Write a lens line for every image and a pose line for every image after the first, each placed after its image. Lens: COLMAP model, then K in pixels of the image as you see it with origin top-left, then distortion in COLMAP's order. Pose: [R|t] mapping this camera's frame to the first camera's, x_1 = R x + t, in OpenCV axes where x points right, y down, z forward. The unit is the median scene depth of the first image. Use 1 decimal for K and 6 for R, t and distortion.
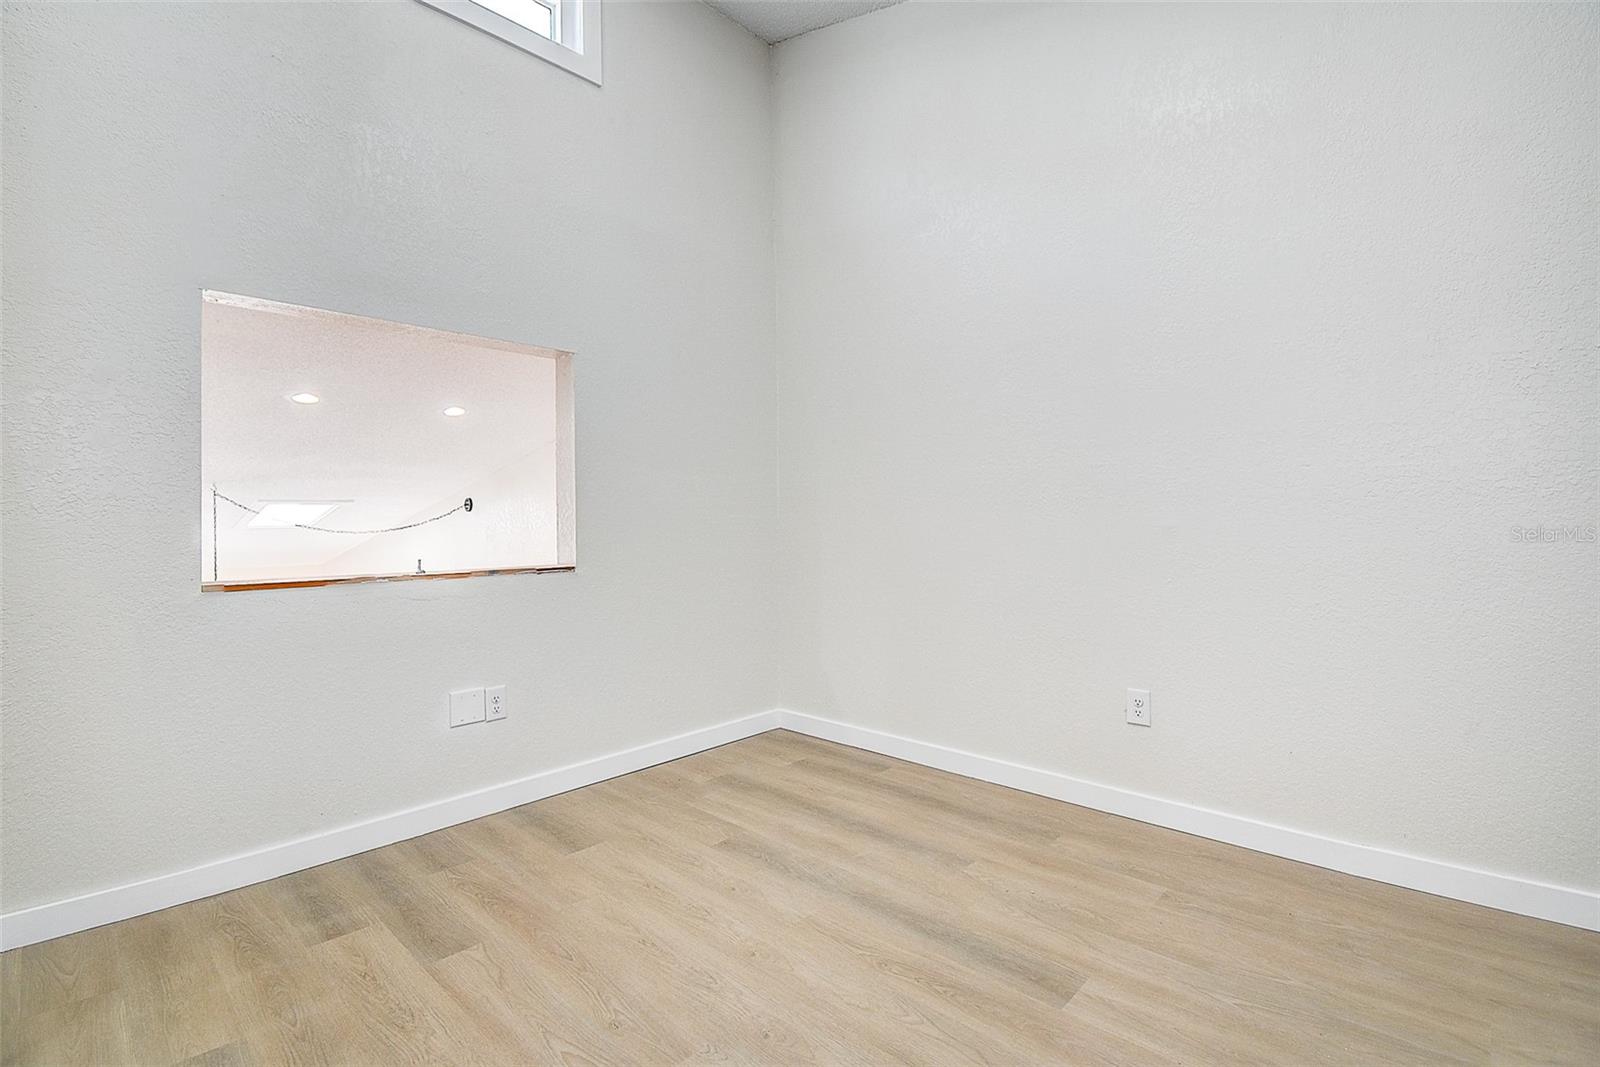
lens RADIAL K [[721.2, 0, 799.9], [0, 721.2, 529.8], [0, 0, 1]] dist [0.022195, -0.028539]
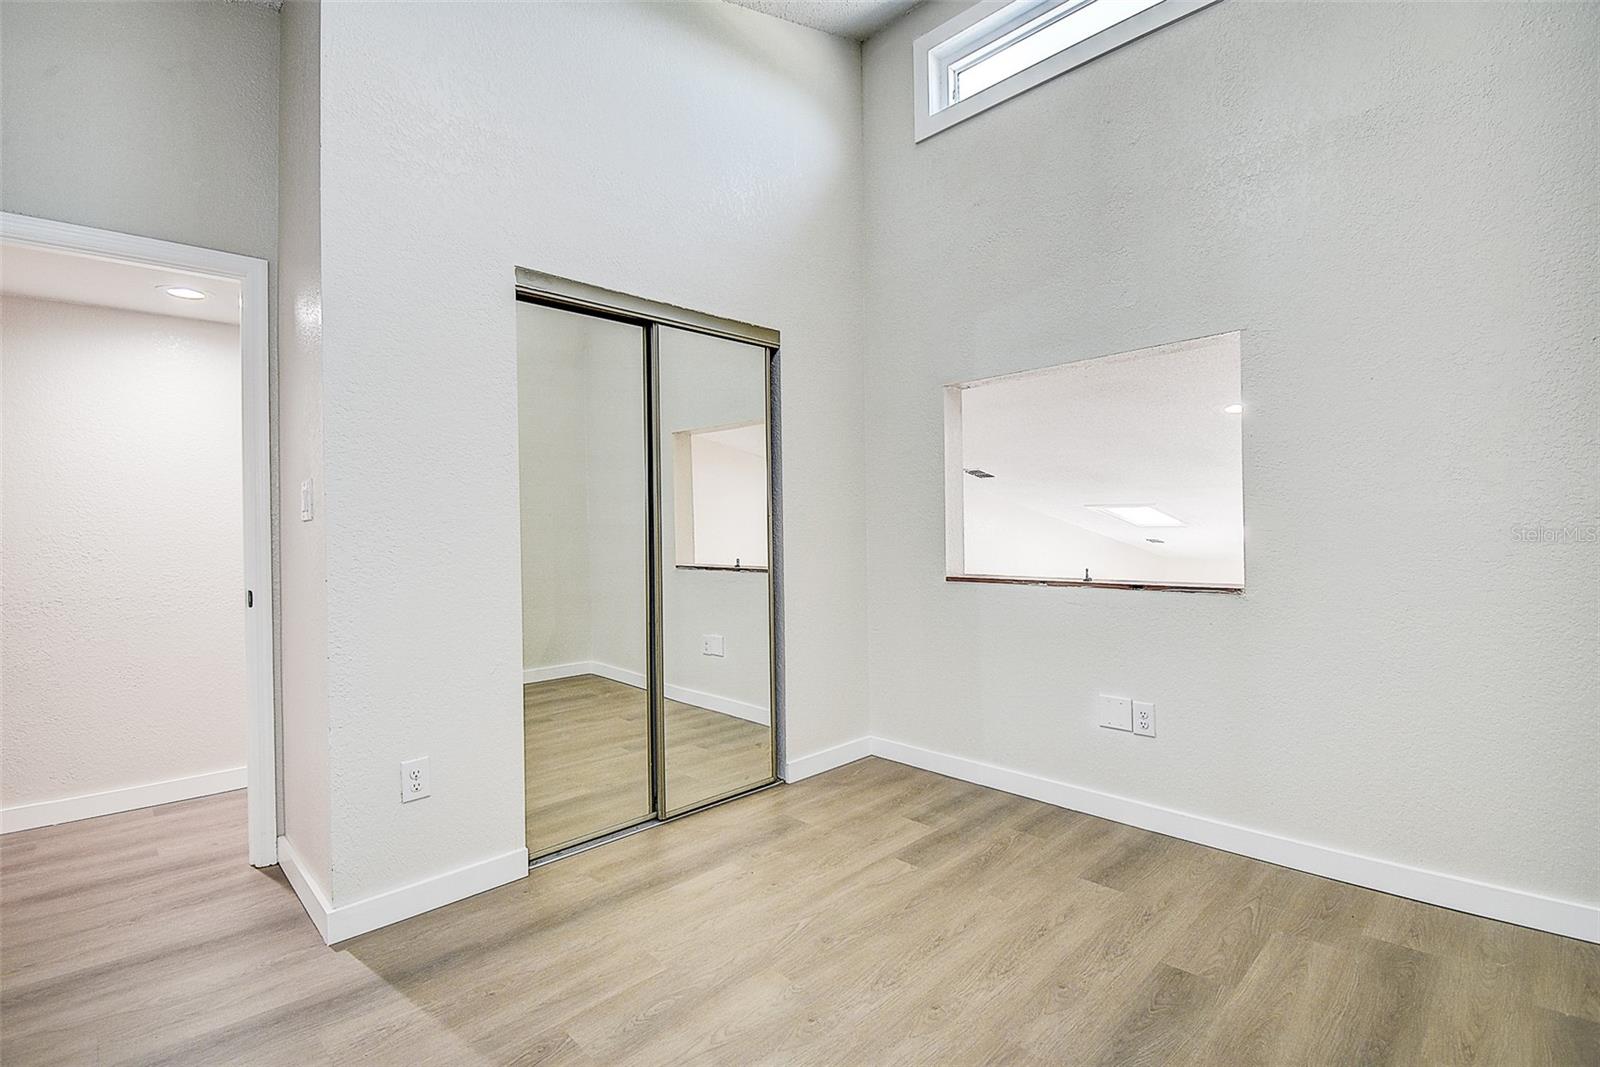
lens RADIAL K [[701.6, 0, 798.4], [0, 701.6, 530.8], [0, 0, 1]] dist [0.019902, -0.026269]
pose [[-0.015075, 0.006248, -0.999867, 0.609116], [0.001726, 0.999979, 0.006222, -0.025725], [0.999885, -0.001632, -0.015085, 0.608732]]
